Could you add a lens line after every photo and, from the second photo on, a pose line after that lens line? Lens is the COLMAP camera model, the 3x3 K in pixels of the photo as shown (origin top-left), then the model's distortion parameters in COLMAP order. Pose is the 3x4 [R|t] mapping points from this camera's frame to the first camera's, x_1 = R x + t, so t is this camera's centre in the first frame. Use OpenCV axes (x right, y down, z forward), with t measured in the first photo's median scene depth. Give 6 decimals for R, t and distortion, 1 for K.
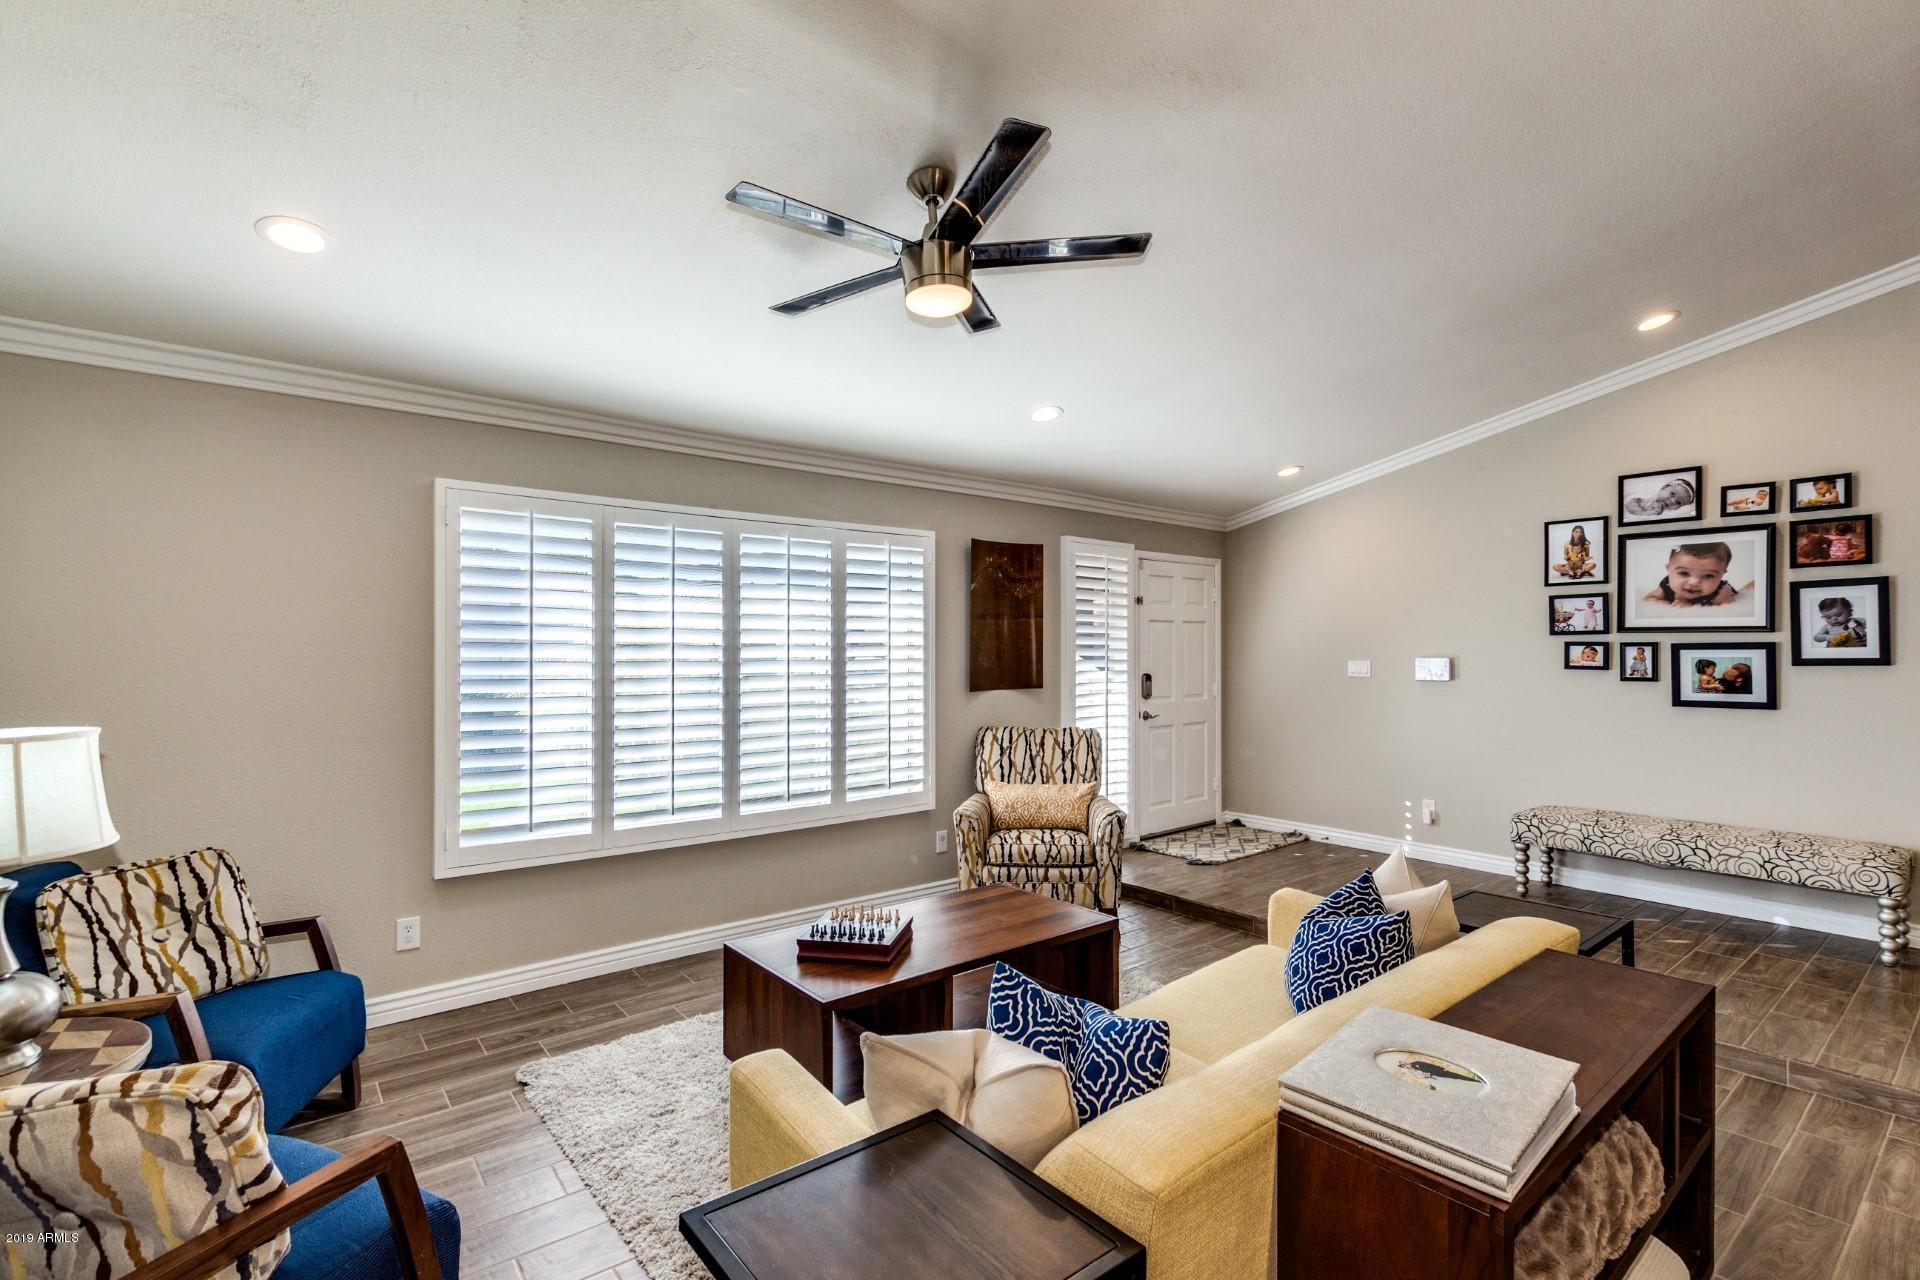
lens RADIAL K [[900.8, 0, 956.8], [0, 900.8, 644.2], [0, 0, 1]] dist [0.003841, -0.005742]
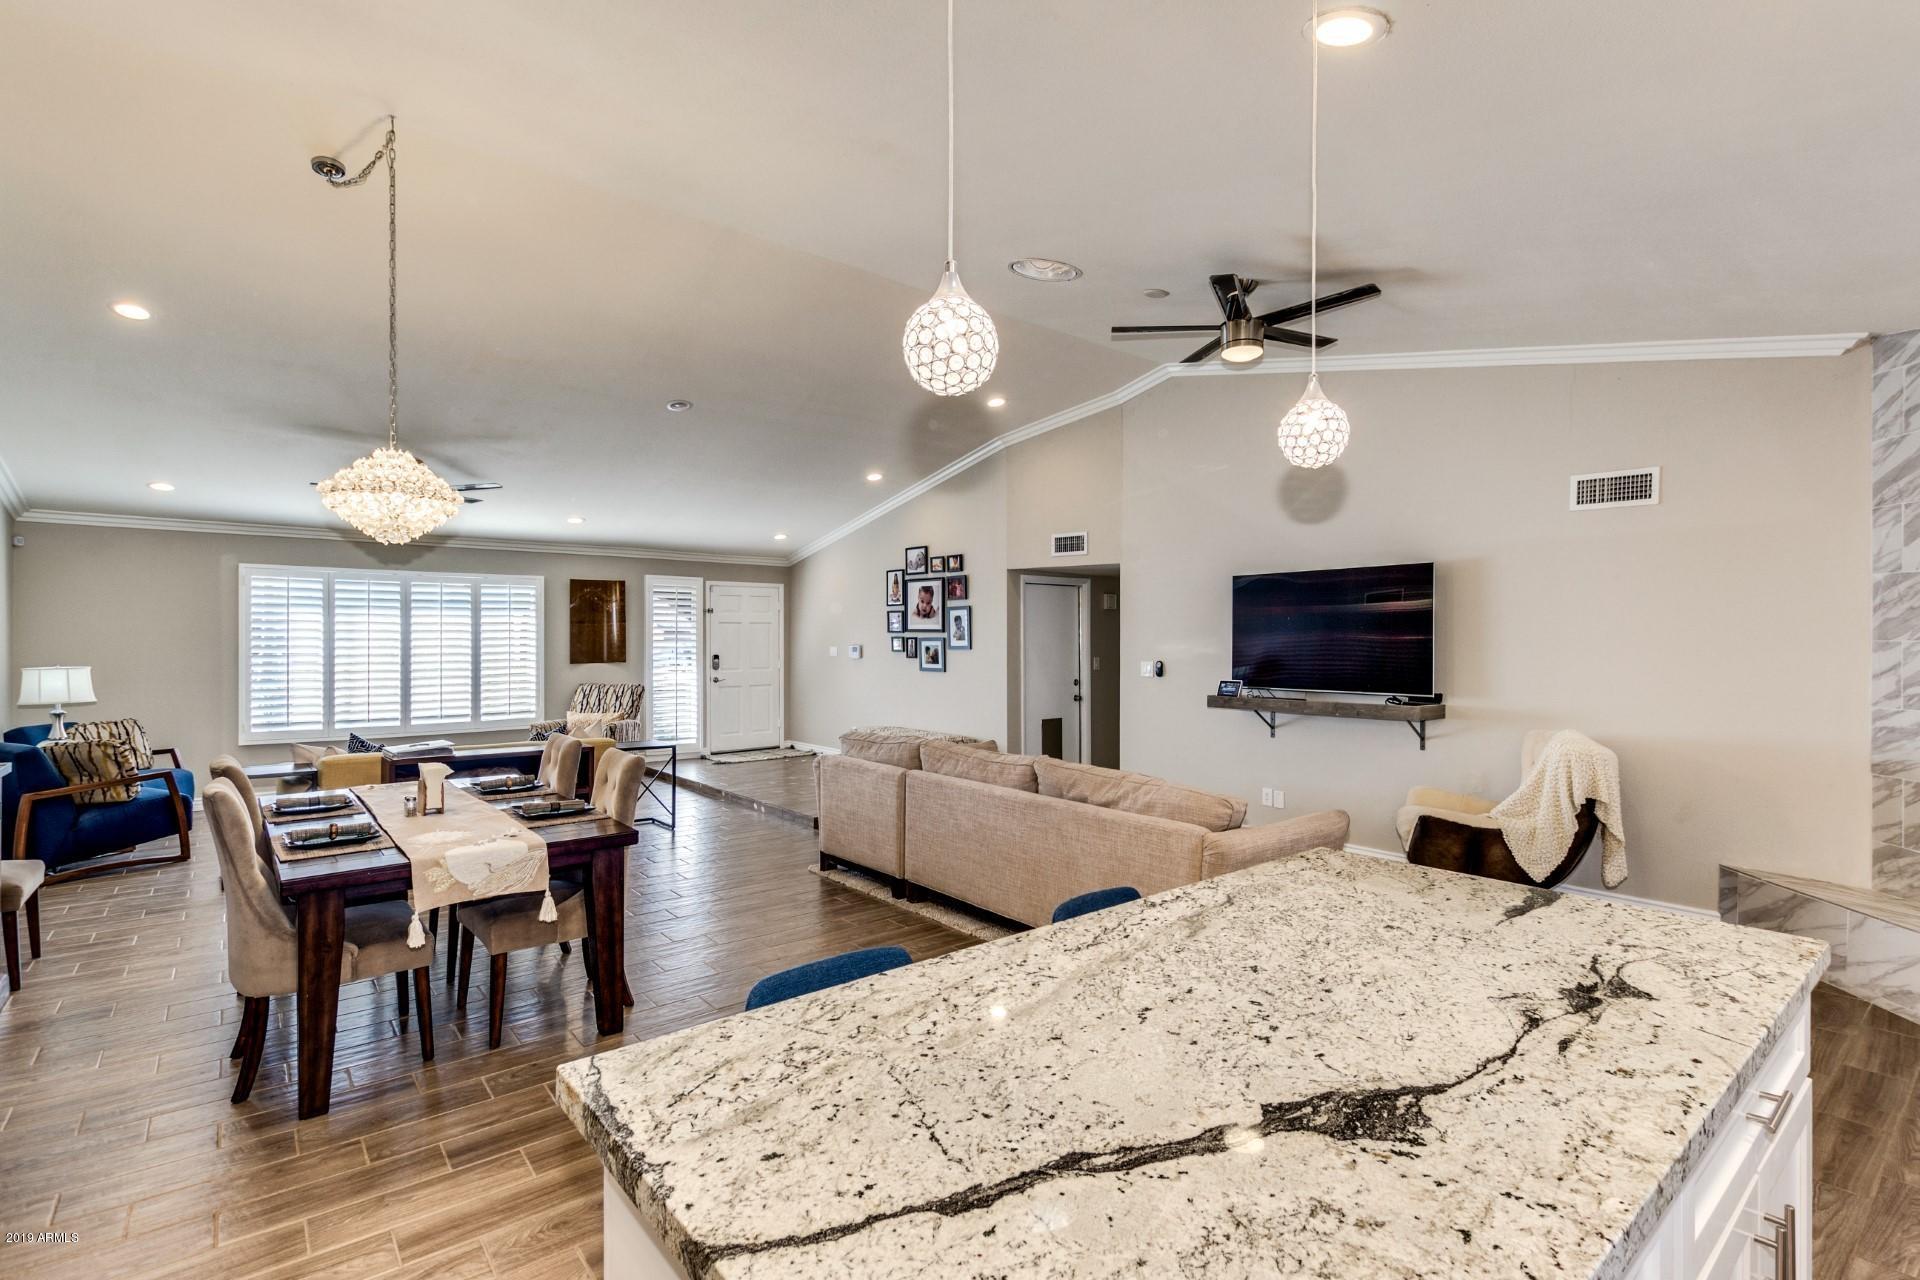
lens RADIAL K [[900.8, 0, 956.8], [0, 900.8, 644.2], [0, 0, 1]] dist [0.003841, -0.005742]
pose [[0.999807, 0.000645, 0.019629, 0.889700], [-0.000936, 0.999890, 0.014821, -0.016841], [-0.019617, -0.014836, 0.999697, -0.970706]]
